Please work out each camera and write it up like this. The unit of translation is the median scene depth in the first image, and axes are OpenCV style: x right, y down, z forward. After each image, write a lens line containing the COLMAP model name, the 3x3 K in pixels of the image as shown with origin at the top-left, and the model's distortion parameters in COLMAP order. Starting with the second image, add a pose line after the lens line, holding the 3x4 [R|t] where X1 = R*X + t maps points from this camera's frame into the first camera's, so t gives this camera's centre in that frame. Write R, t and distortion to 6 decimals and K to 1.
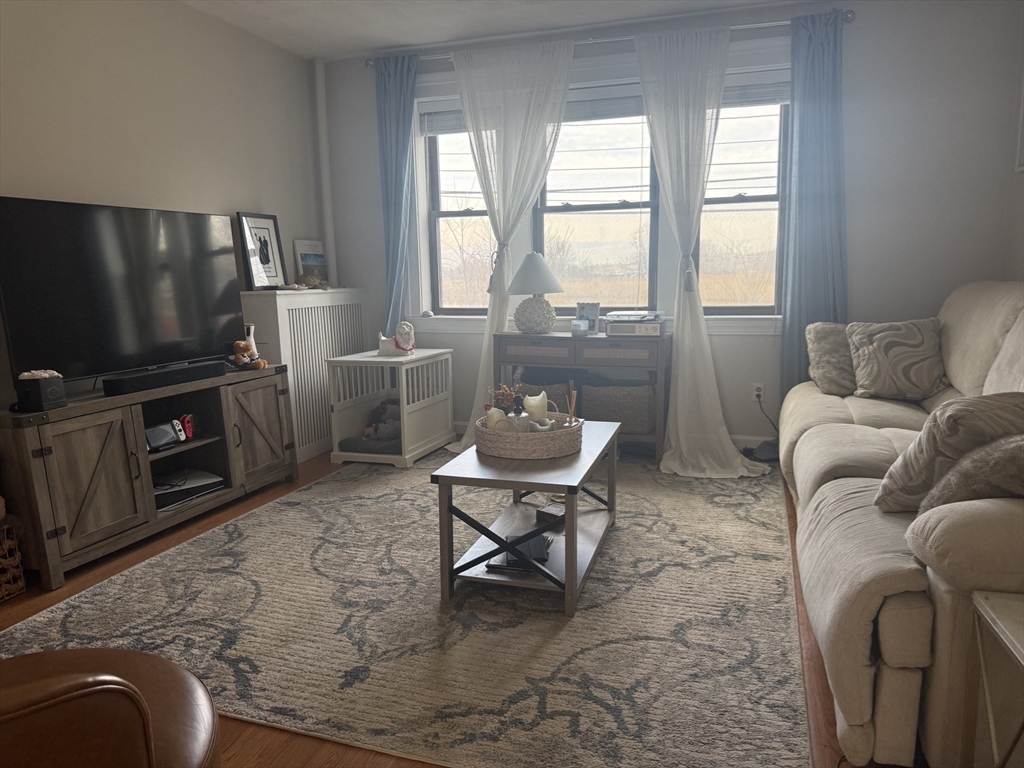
lens RADIAL K [[717.0, 0, 510.1], [0, 717.0, 391.4], [0, 0, 1]] dist [0.099591, -0.183899]
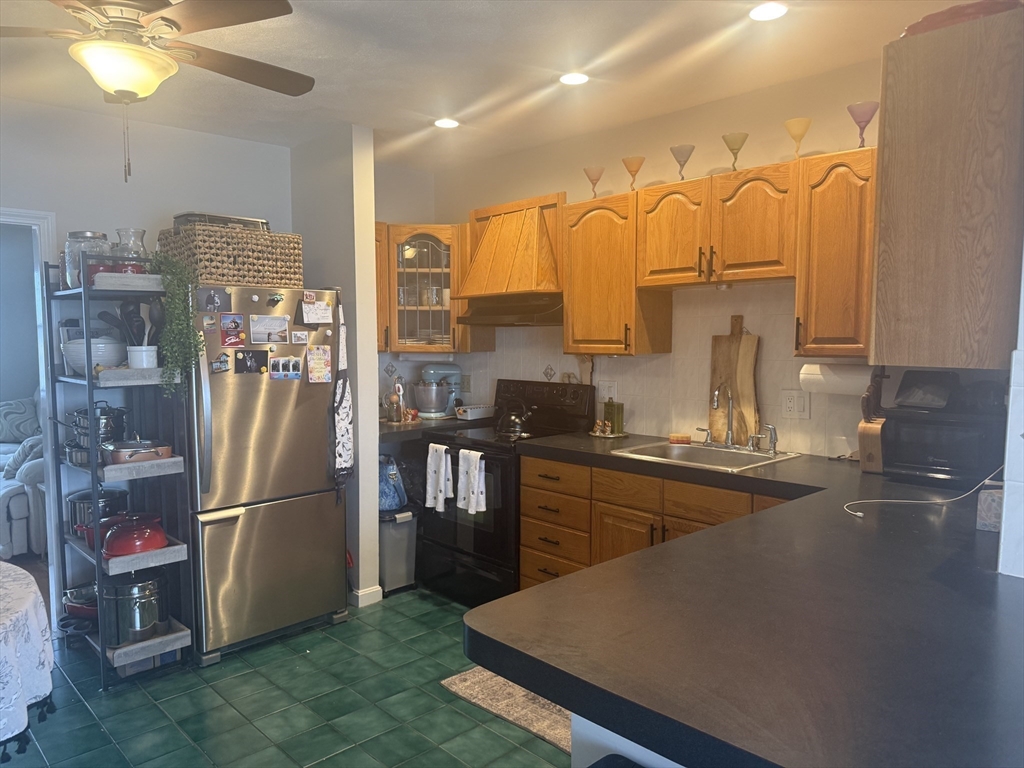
lens RADIAL K [[717.0, 0, 510.1], [0, 717.0, 391.4], [0, 0, 1]] dist [0.099591, -0.183899]
pose [[0.472157, -0.049521, 0.880122, -0.496400], [0.127653, 0.991738, -0.012680, 0.068044], [-0.872223, 0.118337, 0.474578, -1.015290]]
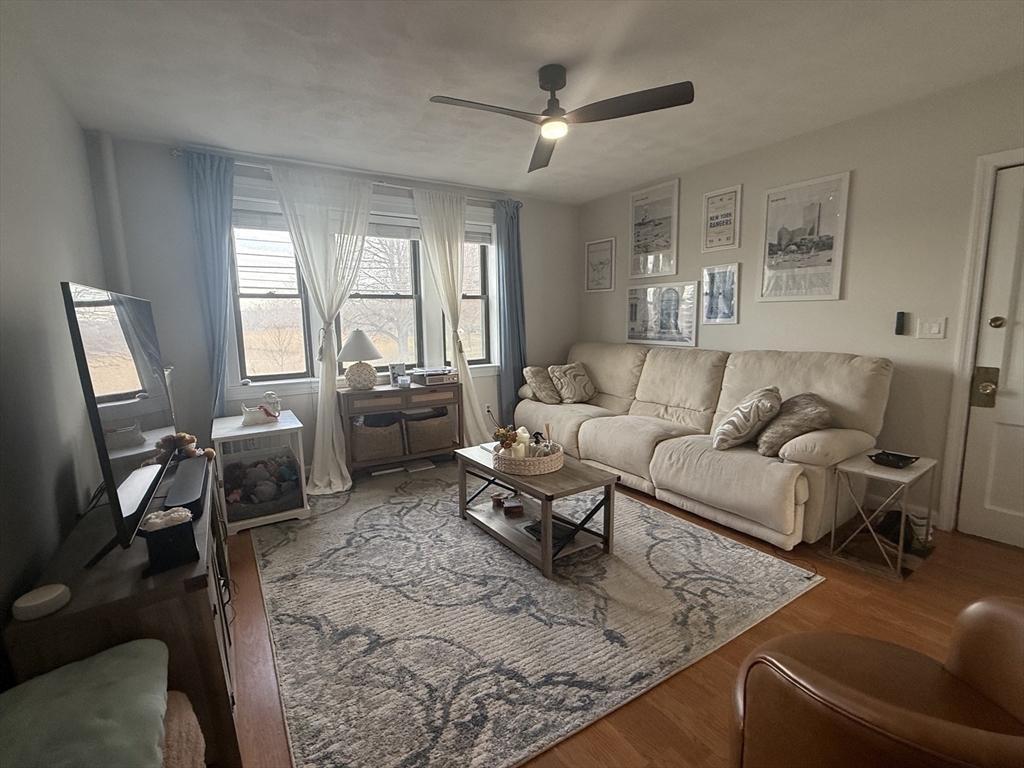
lens RADIAL K [[473.4, 0, 512.0], [0, 473.4, 384.0], [0, 0, 1]] dist [0.001812, 0.000173]
pose [[0.635531, -0.101540, 0.765369, -0.603554], [0.135150, 0.990639, 0.019203, -0.092210], [-0.760154, 0.091236, 0.643305, 0.298529]]
